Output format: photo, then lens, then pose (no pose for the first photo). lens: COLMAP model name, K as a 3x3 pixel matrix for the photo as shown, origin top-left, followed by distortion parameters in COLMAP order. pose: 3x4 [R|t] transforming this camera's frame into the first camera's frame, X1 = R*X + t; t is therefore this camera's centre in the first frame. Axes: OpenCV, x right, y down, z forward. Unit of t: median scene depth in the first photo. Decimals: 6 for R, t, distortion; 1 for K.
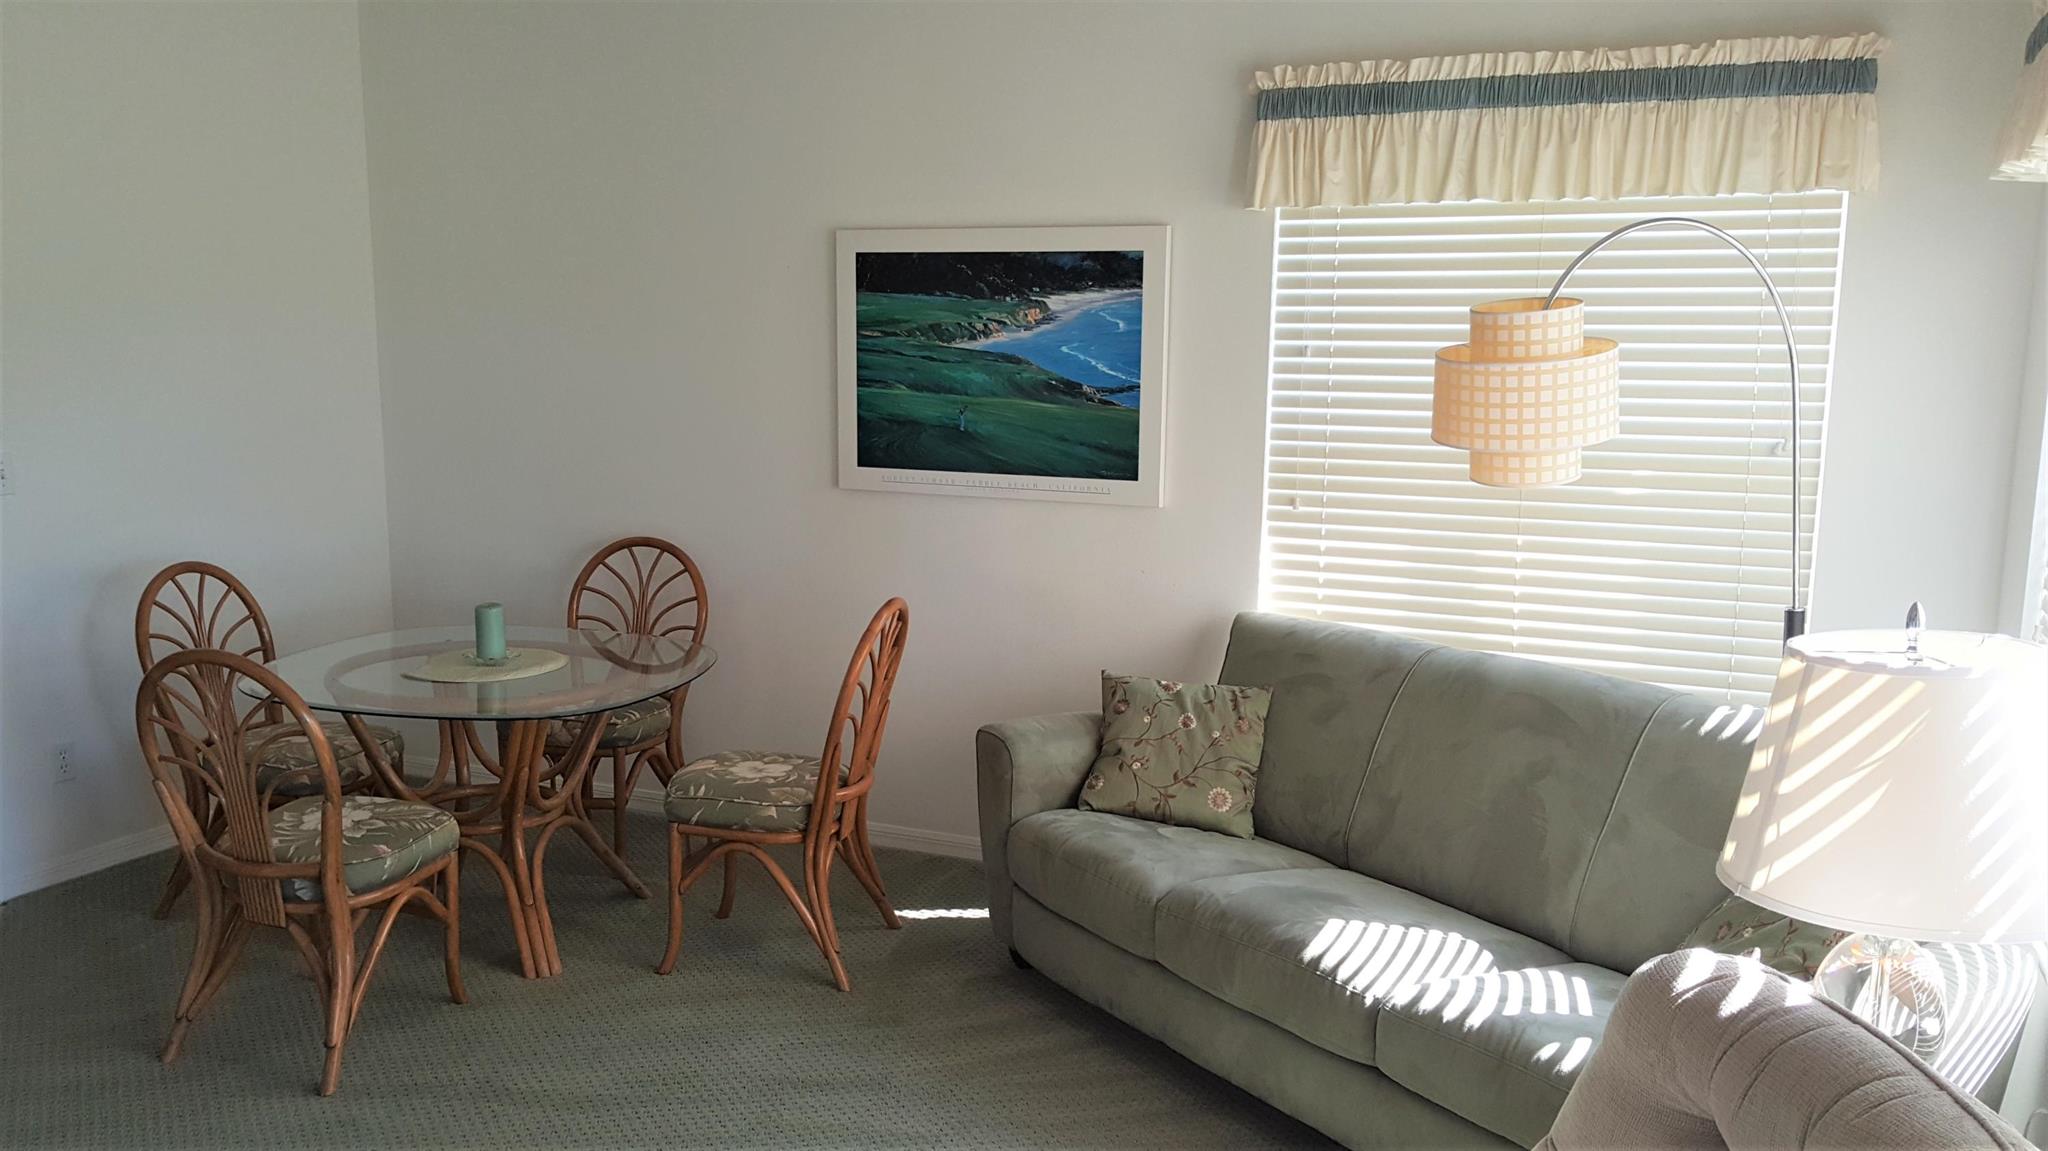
lens RADIAL K [[1637.4, 0, 1023.4], [0, 1637.4, 577.7], [0, 0, 1]] dist [0.092555, -0.180192]
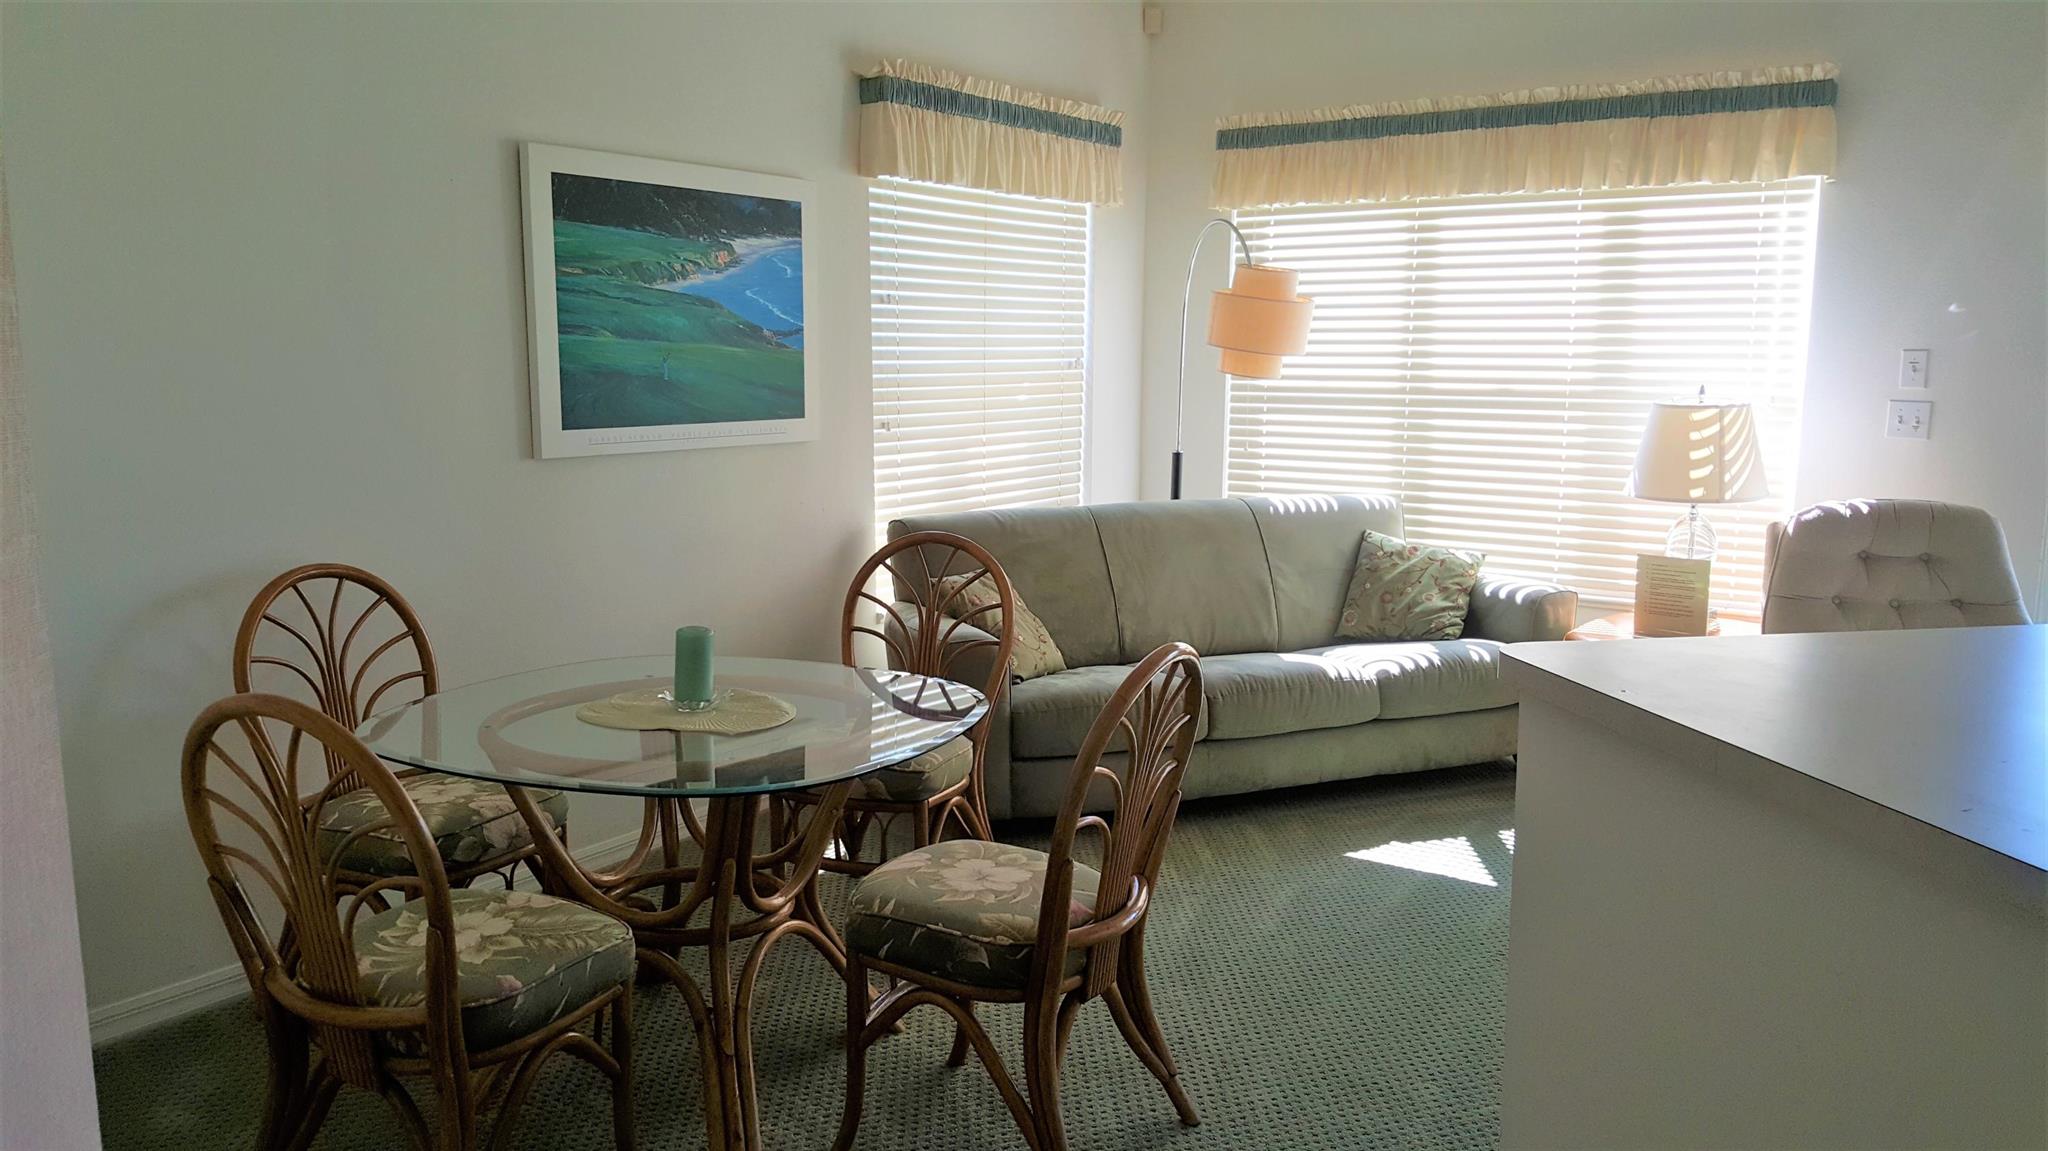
lens RADIAL K [[1637.4, 0, 1033.6], [0, 1637.4, 571.6], [0, 0, 1]] dist [0.092555, -0.180192]
pose [[0.141458, -0.153841, 0.977917, -0.944404], [0.130343, 0.982145, 0.135652, -0.083616], [-0.981326, 0.108275, 0.158985, 0.671262]]
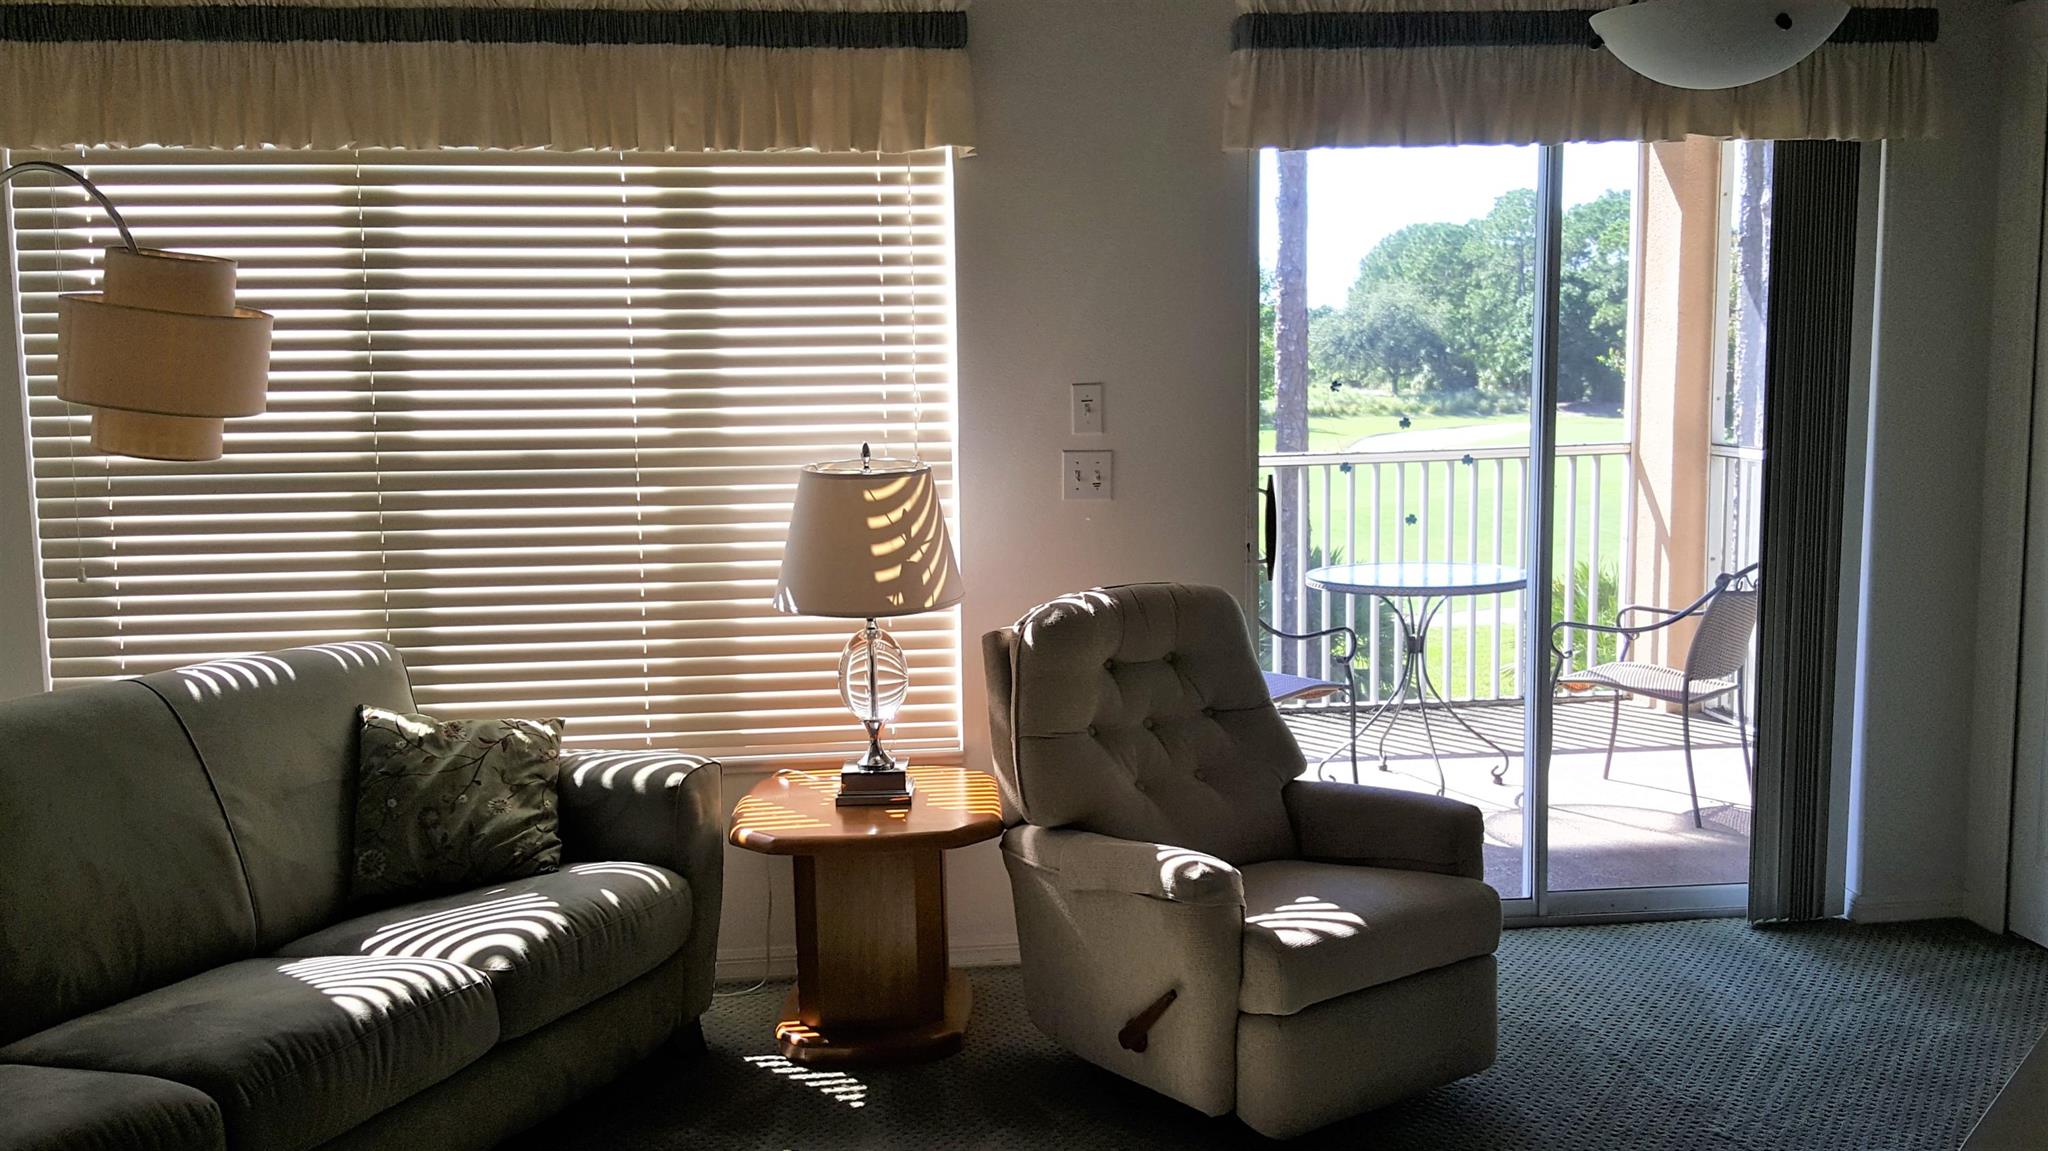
lens RADIAL K [[1941.7, 0, 1036.4], [0, 1941.7, 617.3], [0, 0, 1]] dist [0.041764, 0.000000]
pose [[-0.555526, -0.122269, 0.822460, -0.579949], [0.116885, 0.967825, 0.222828, -0.109211], [-0.823243, 0.219920, -0.523361, 0.812549]]
